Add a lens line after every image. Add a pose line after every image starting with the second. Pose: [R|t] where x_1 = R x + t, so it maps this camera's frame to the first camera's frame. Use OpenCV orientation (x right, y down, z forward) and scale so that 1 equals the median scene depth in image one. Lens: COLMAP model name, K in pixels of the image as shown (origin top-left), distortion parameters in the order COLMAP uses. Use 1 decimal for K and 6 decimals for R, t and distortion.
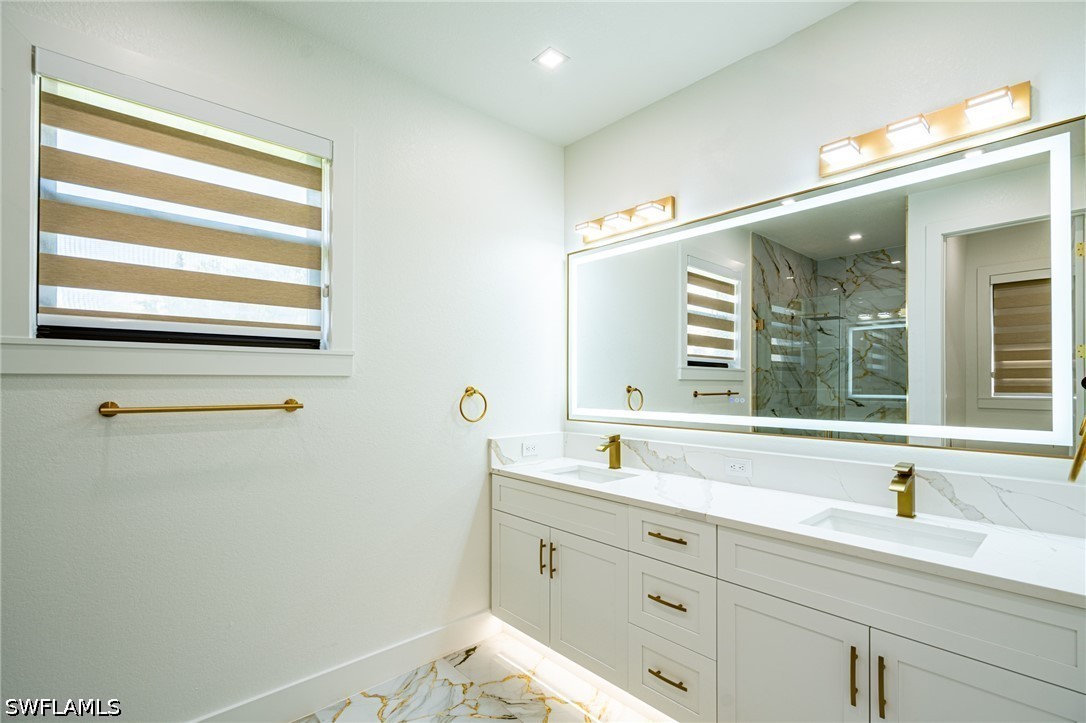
lens RADIAL K [[510.1, 0, 521.4], [0, 510.1, 401.1], [0, 0, 1]] dist [-0.007223, 0.001988]
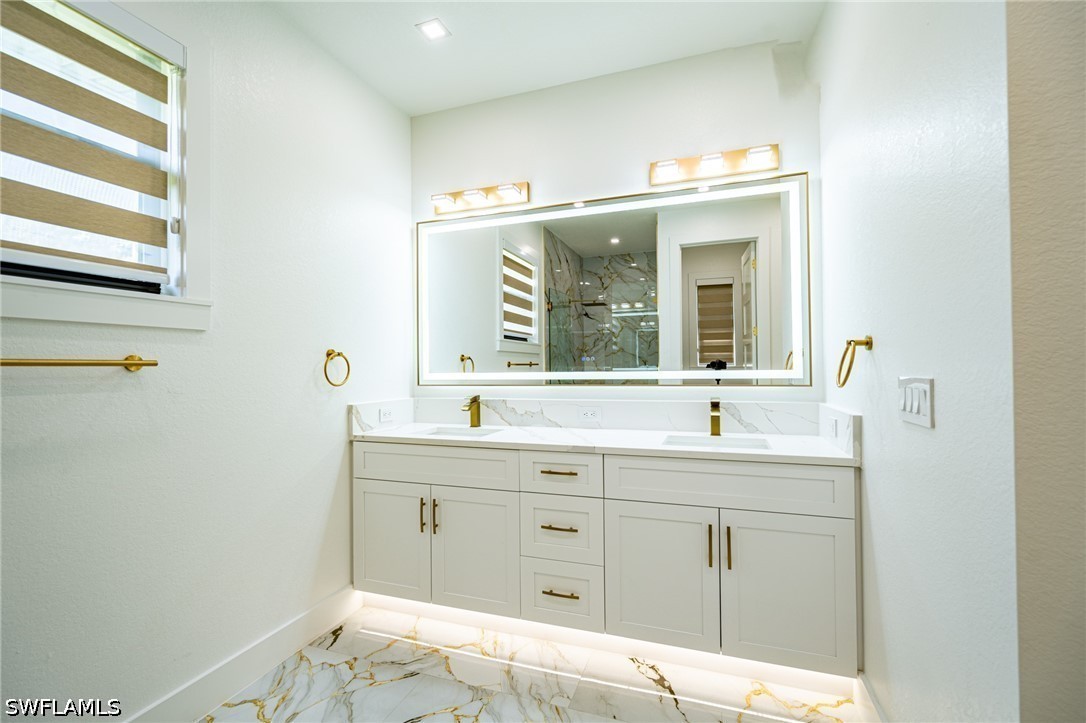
lens RADIAL K [[510.1, 0, 517.0], [0, 510.1, 386.7], [0, 0, 1]] dist [-0.007223, 0.001988]
pose [[0.878177, -0.022199, 0.477821, -0.268019], [0.024945, 0.999689, 0.000600, 0.052302], [-0.477685, 0.011392, 0.878457, 0.013026]]
